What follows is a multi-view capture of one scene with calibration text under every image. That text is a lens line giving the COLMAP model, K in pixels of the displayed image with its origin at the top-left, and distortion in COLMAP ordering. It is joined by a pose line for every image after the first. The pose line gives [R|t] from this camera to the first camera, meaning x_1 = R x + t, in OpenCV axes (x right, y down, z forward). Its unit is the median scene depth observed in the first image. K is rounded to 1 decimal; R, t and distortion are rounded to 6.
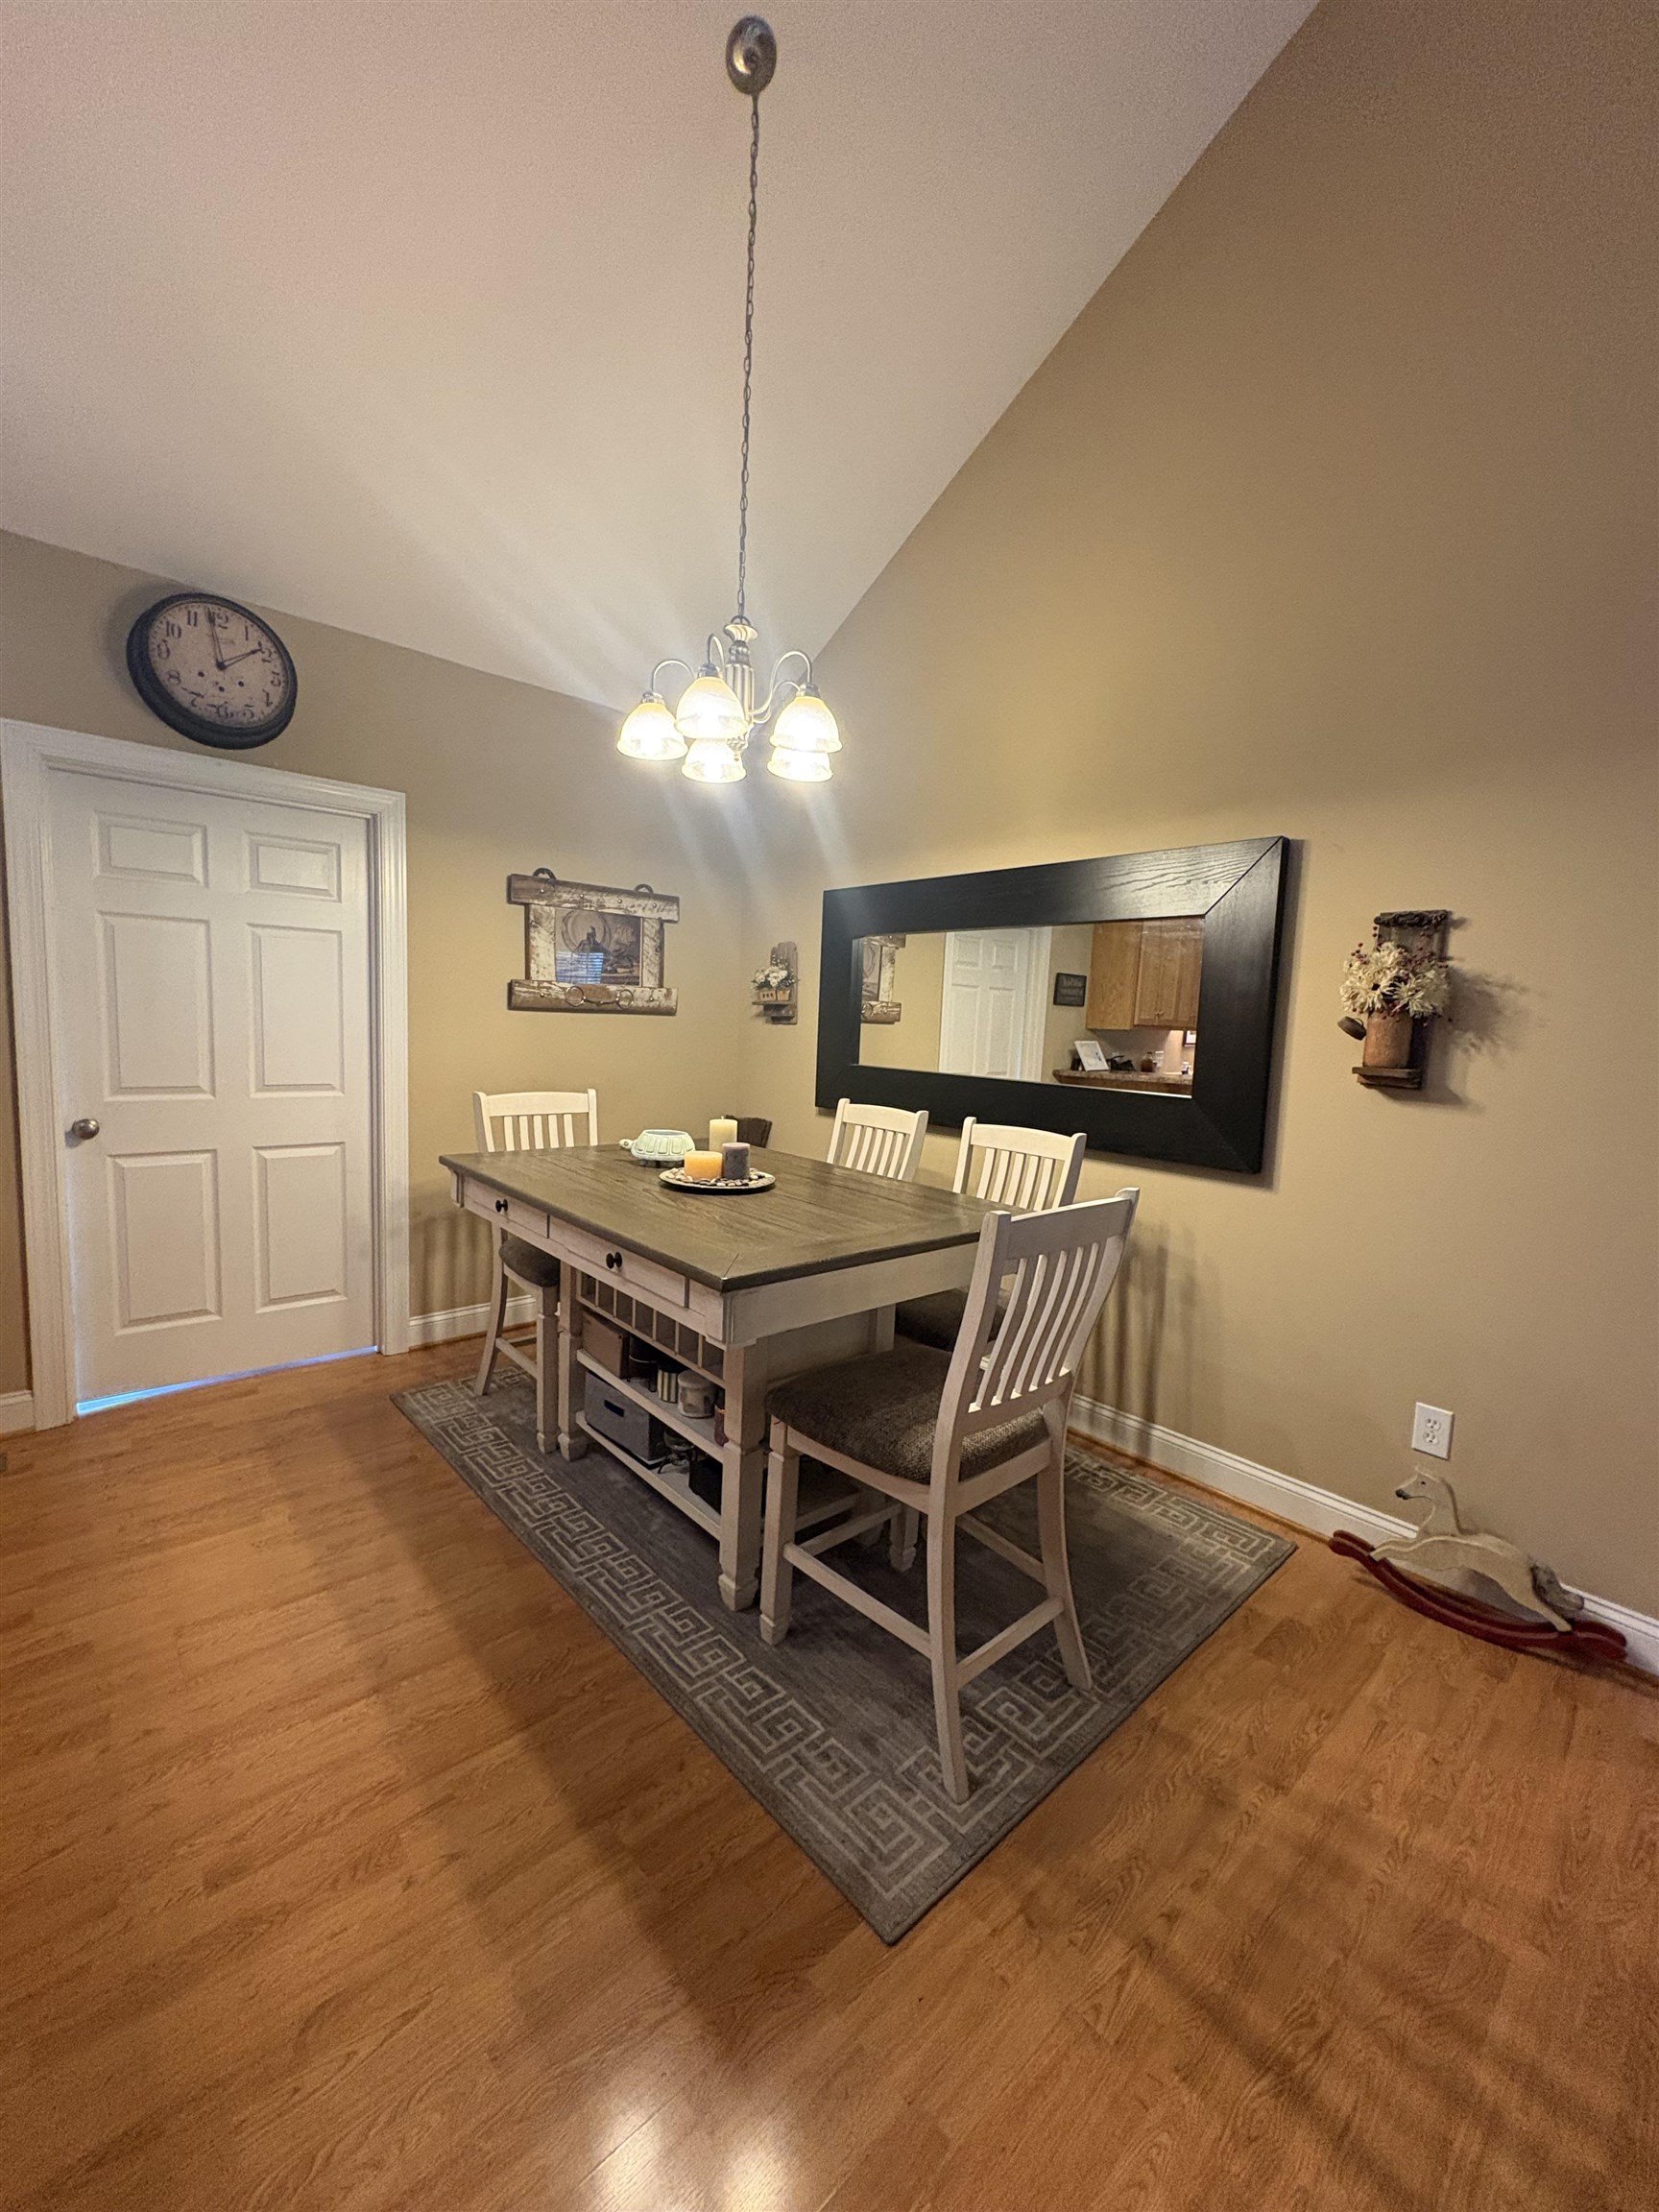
lens RADIAL K [[887.3, 0, 826.3], [0, 887.3, 1106.9], [0, 0, 1]] dist [-0.000989, -0.000443]
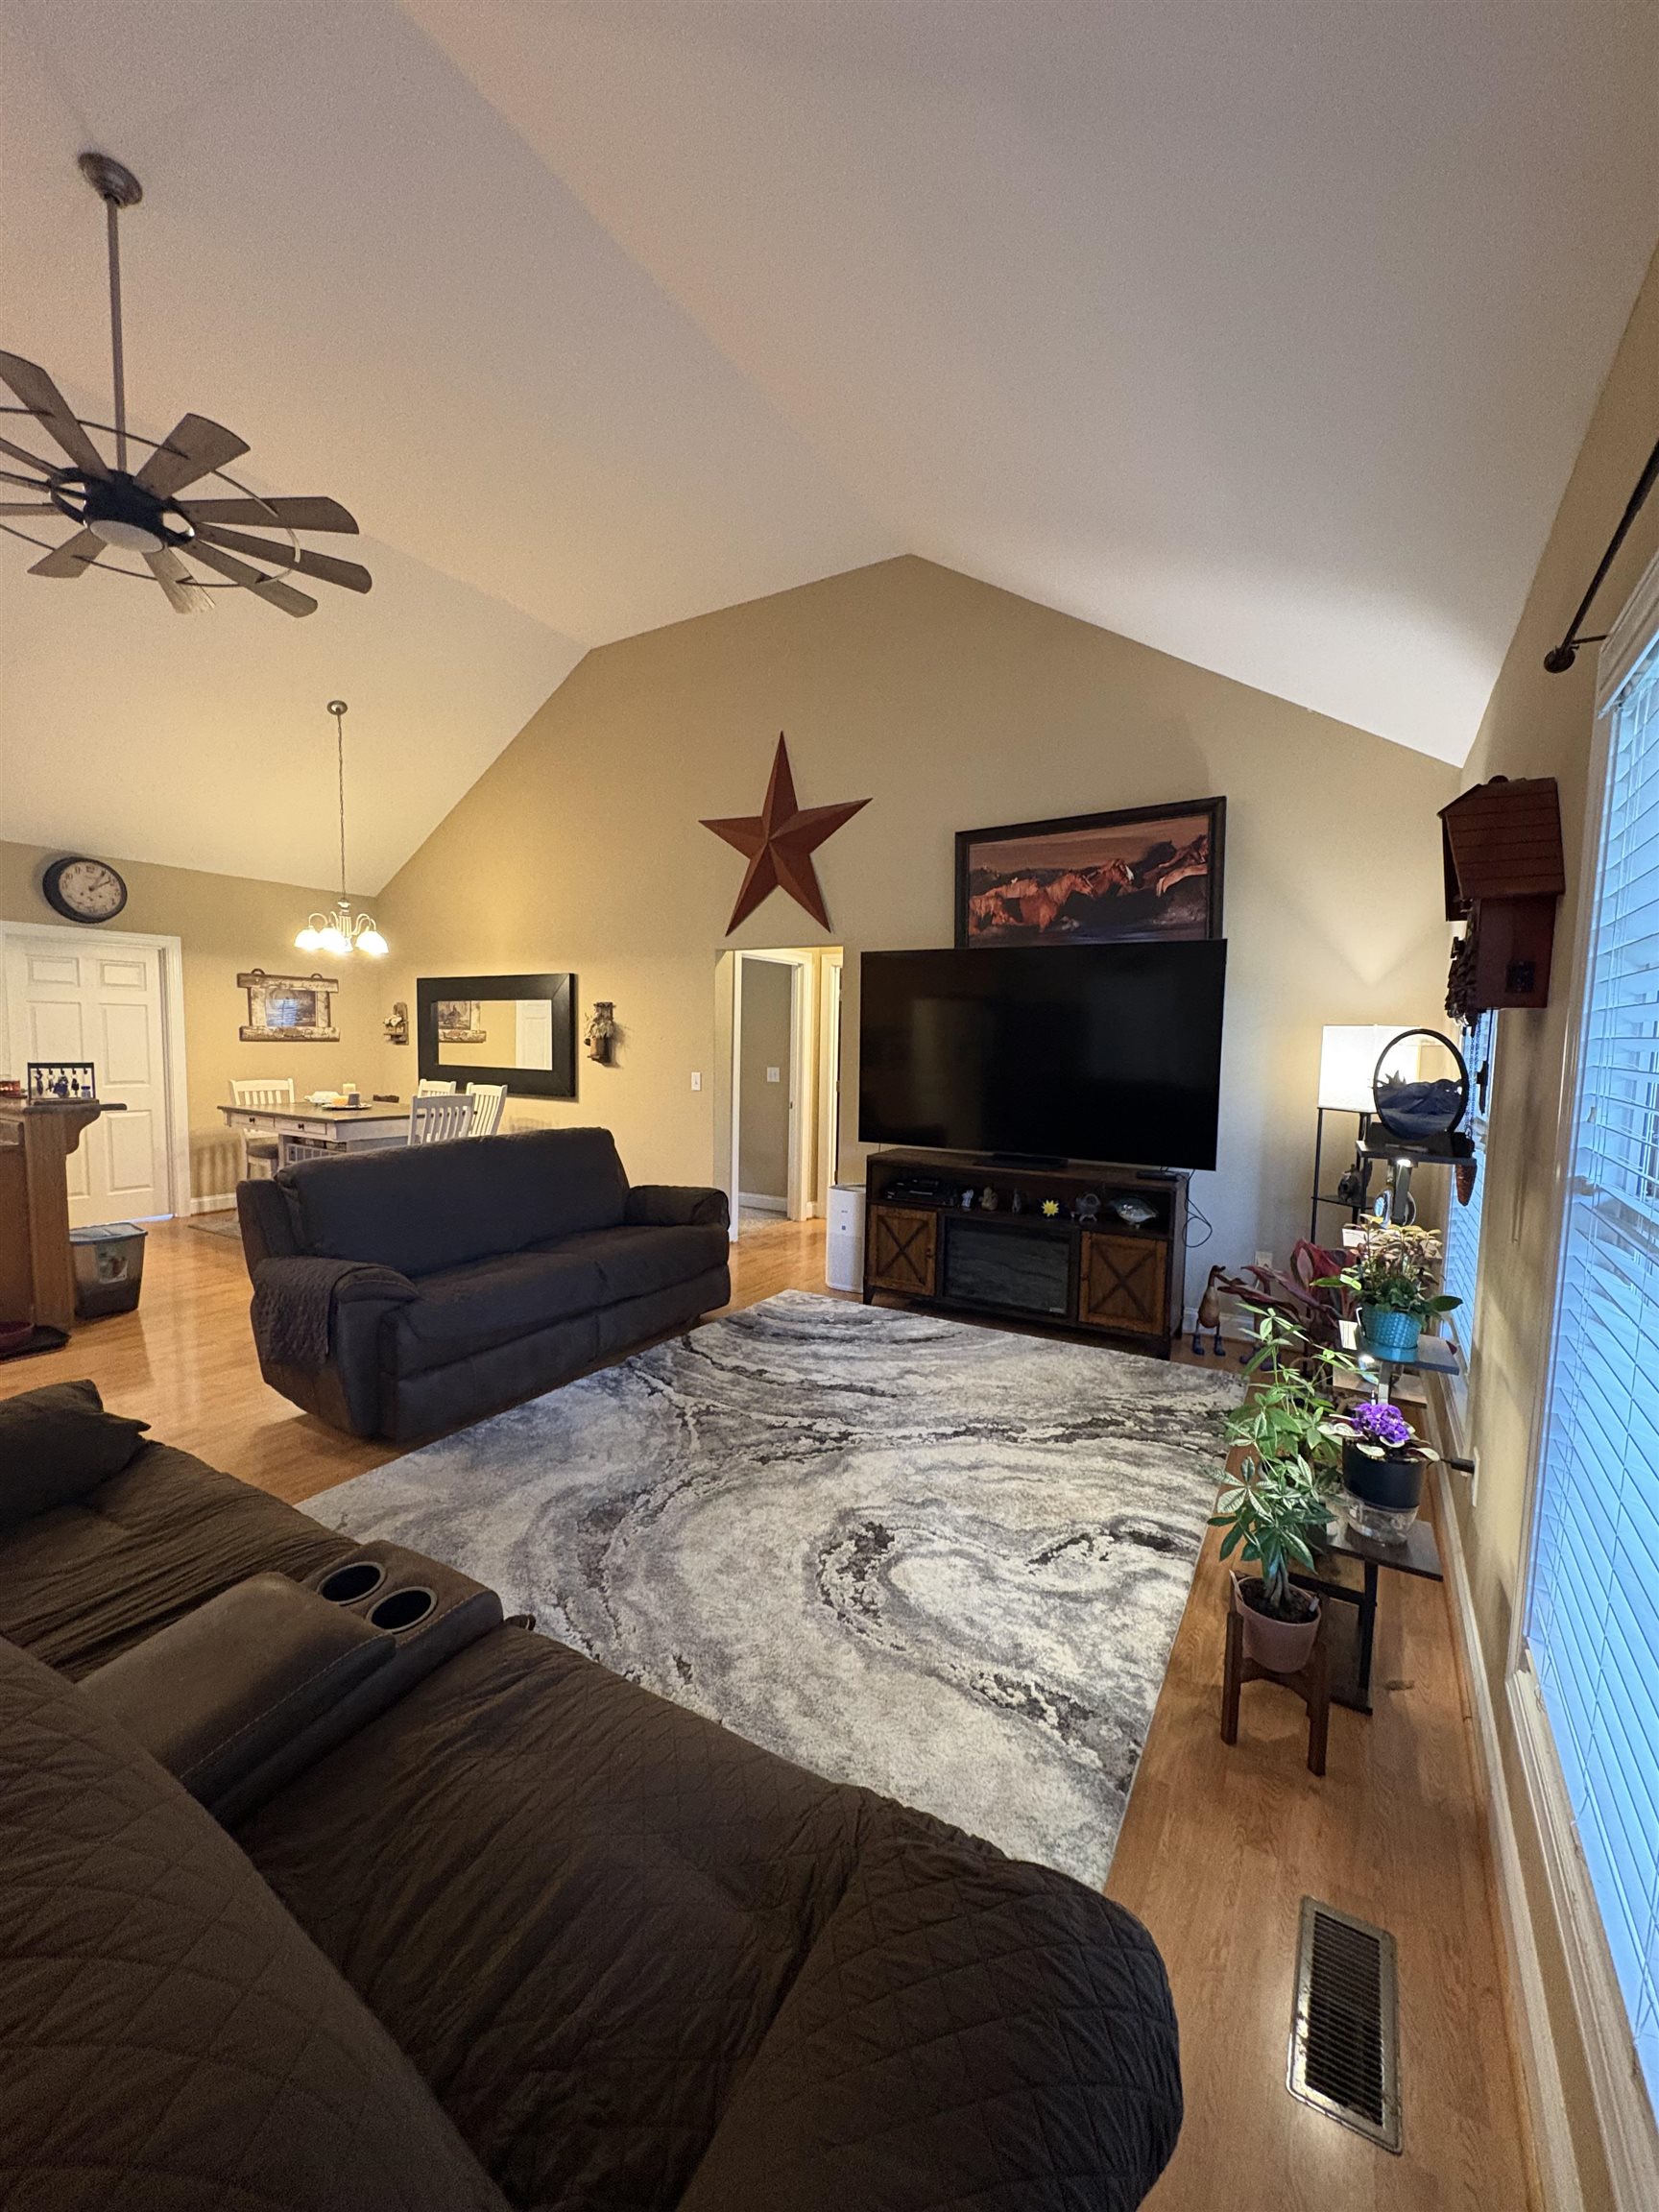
lens RADIAL K [[881.5, 0, 826.6], [0, 881.5, 1104.9], [0, 0, 1]] dist [0.001535, 0.000104]
pose [[0.957829, -0.045178, 0.283764, 0.431384], [0.050277, 0.998678, -0.010707, 0.155921], [-0.282905, 0.024523, 0.958834, -1.645054]]
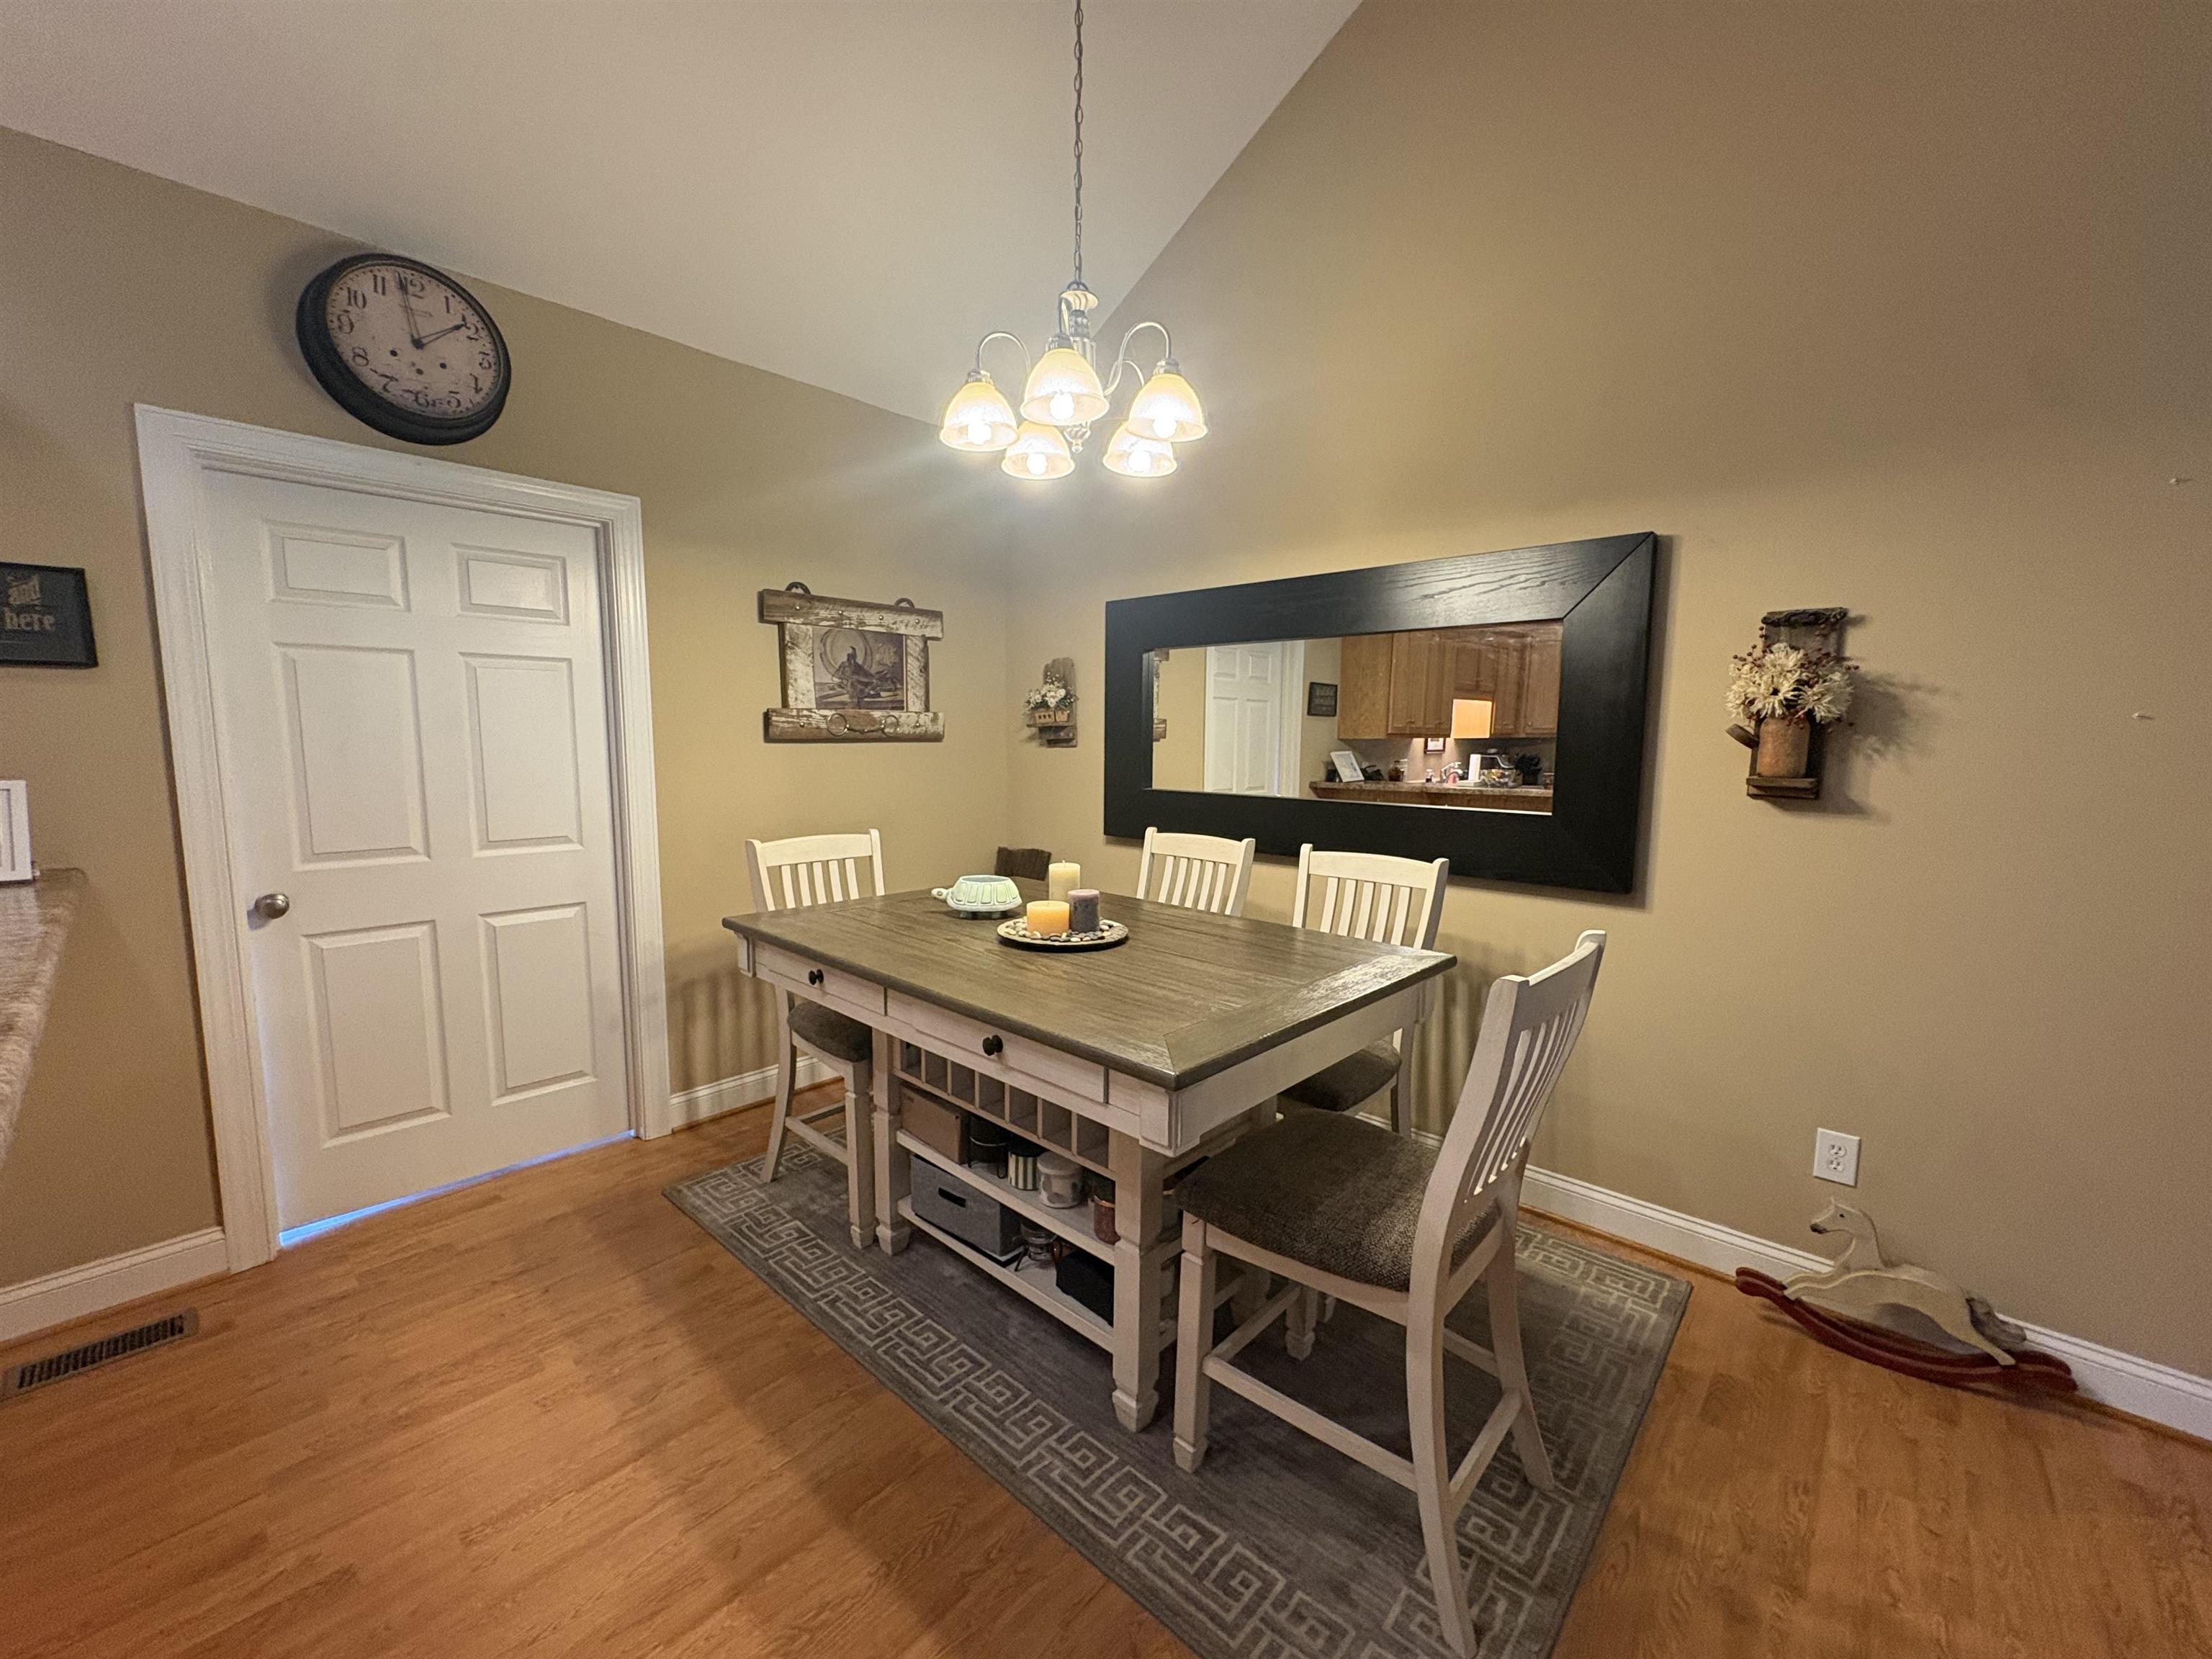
lens RADIAL K [[887.3, 0, 1104.8], [0, 887.3, 833.9], [0, 0, 1]] dist [-0.000989, -0.000443]
pose [[0.994886, -0.043166, 0.091312, -0.140151], [0.041766, 0.998980, 0.017190, -0.025244], [-0.091961, -0.013289, 0.995674, 0.108321]]
